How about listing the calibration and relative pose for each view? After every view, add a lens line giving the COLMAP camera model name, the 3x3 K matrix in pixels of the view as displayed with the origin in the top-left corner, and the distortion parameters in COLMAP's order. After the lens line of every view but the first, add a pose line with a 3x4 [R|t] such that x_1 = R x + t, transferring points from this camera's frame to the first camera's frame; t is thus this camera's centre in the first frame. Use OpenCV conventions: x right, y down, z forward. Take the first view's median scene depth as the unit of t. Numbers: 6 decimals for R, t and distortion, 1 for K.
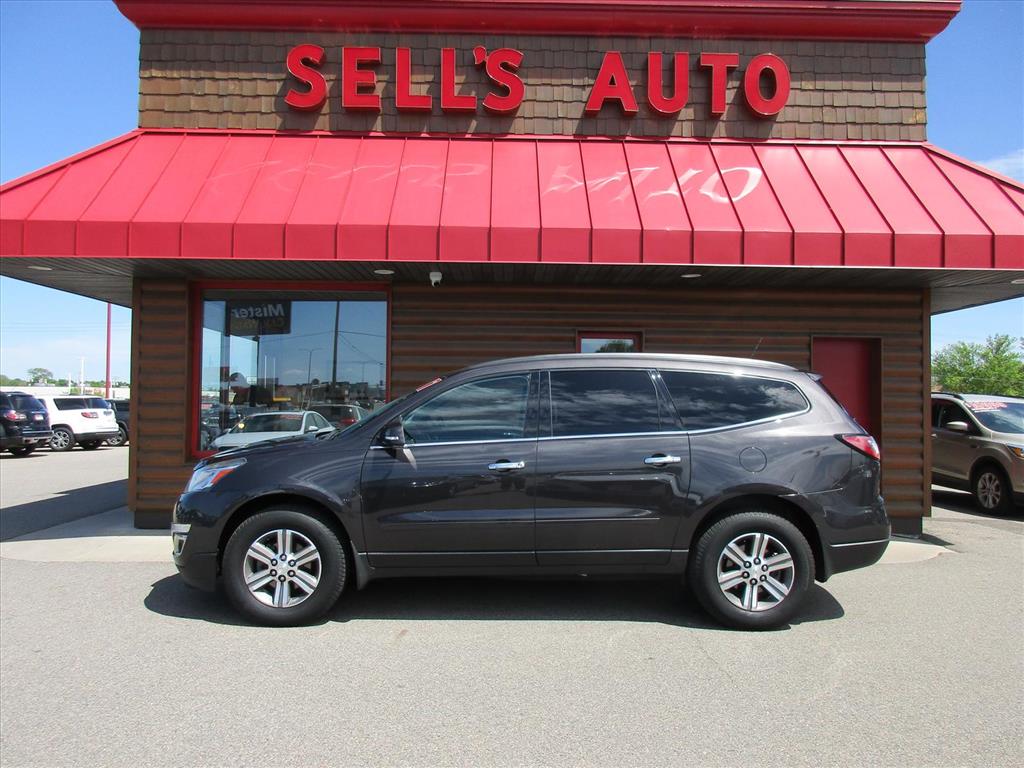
lens RADIAL K [[786.6, 0, 512.0], [0, 786.6, 383.0], [0, 0, 1]] dist [0.003534, -0.000791]
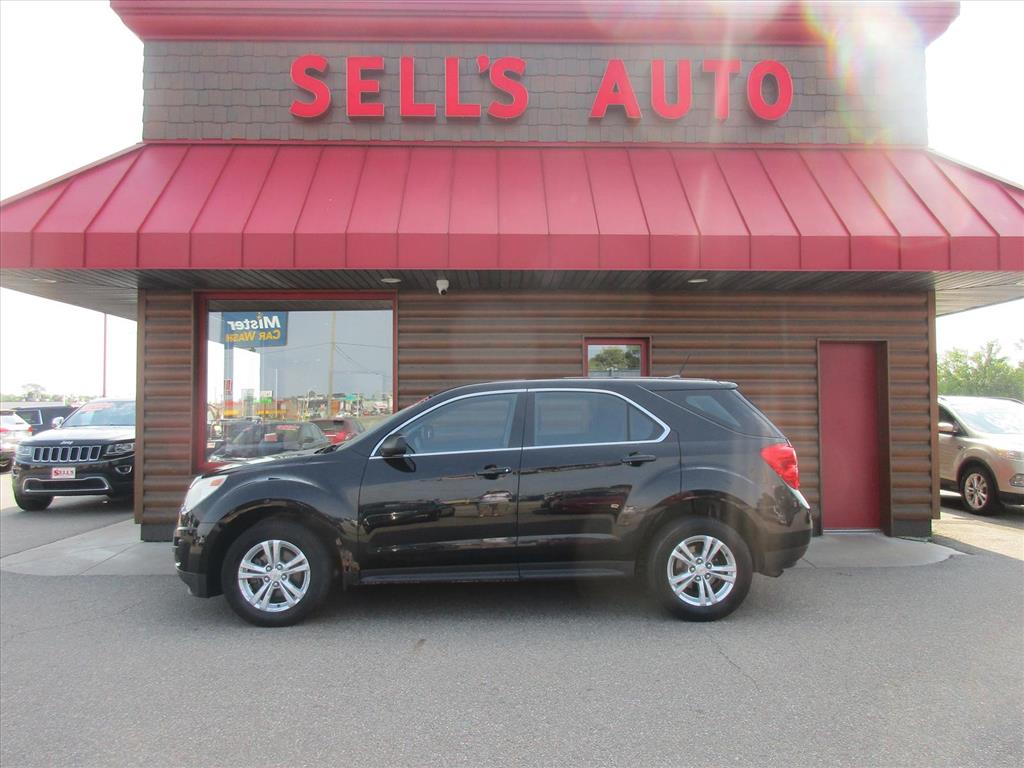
lens RADIAL K [[786.6, 0, 512.0], [0, 786.6, 383.0], [0, 0, 1]] dist [0.003534, -0.000791]
pose [[0.999907, -0.012110, 0.006300, -0.015661], [0.012184, 0.999854, -0.011972, 0.002603], [-0.006154, 0.012048, 0.999908, 0.002600]]
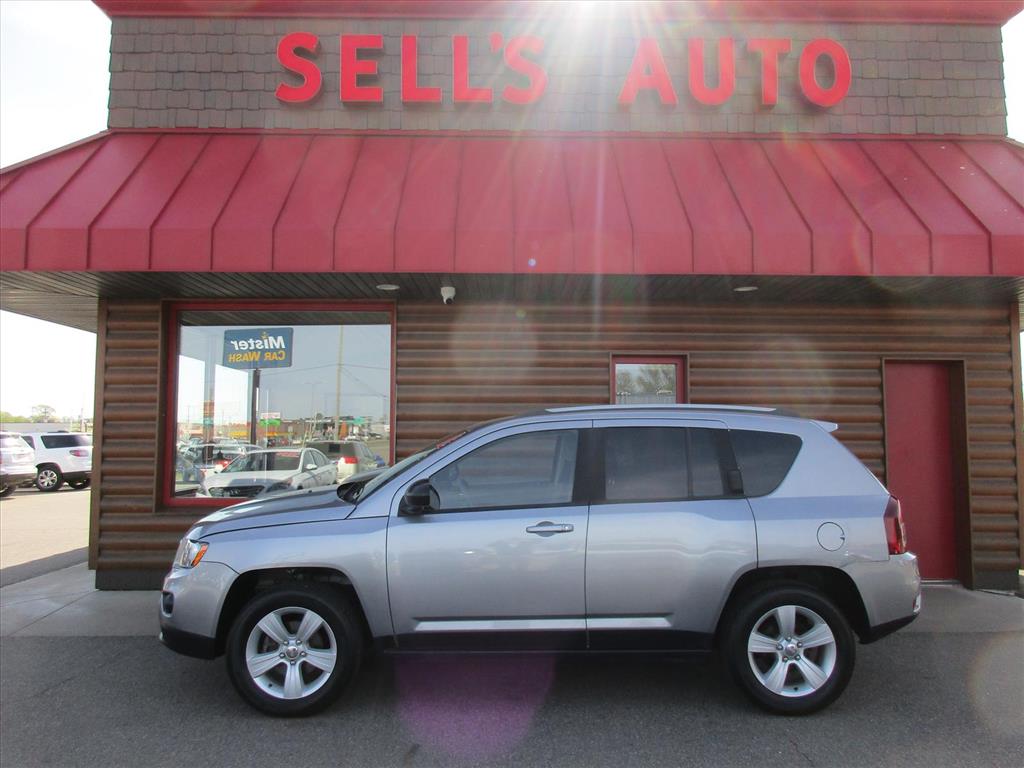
lens RADIAL K [[785.1, 0, 510.3], [0, 785.1, 382.2], [0, 0, 1]] dist [0.003180, -0.000876]
pose [[0.999948, -0.008078, -0.006244, -0.022905], [0.007804, 0.999063, -0.042577, -0.000394], [0.006582, 0.042526, 0.999074, 0.140678]]
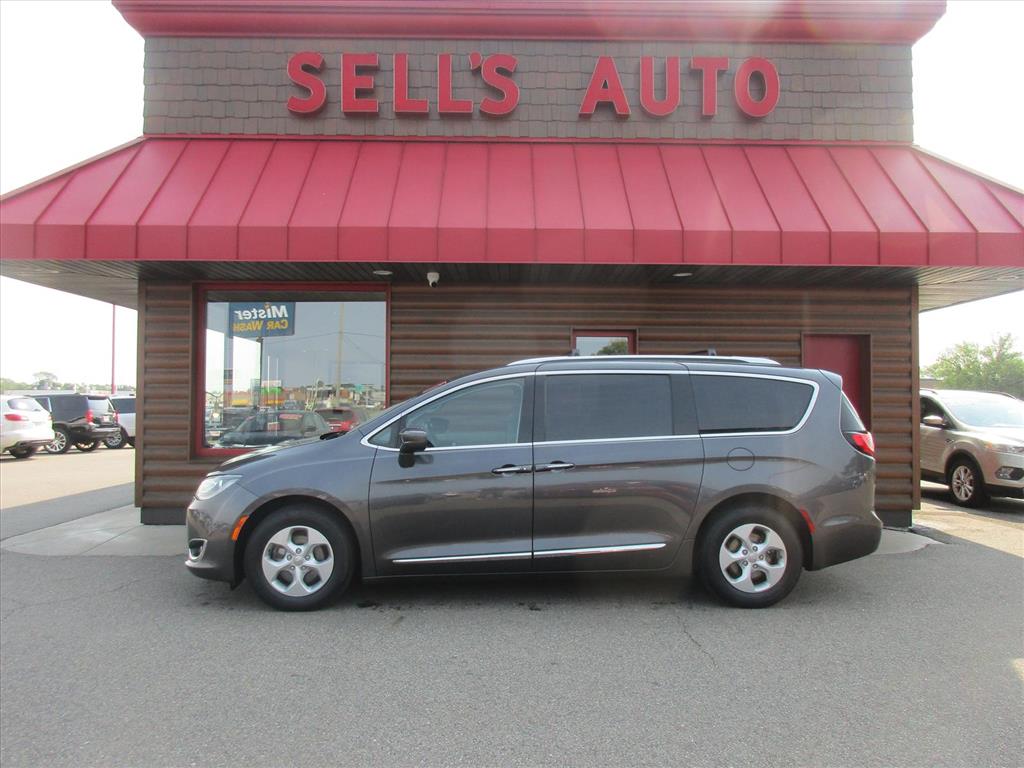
lens RADIAL K [[786.9, 0, 513.2], [0, 786.9, 383.5], [0, 0, 1]] dist [0.004512, -0.001858]
pose [[0.999977, -0.005374, -0.004155, 0.009999], [0.005370, 0.999985, -0.001019, 0.004916], [0.004160, 0.000997, 0.999991, -0.022967]]
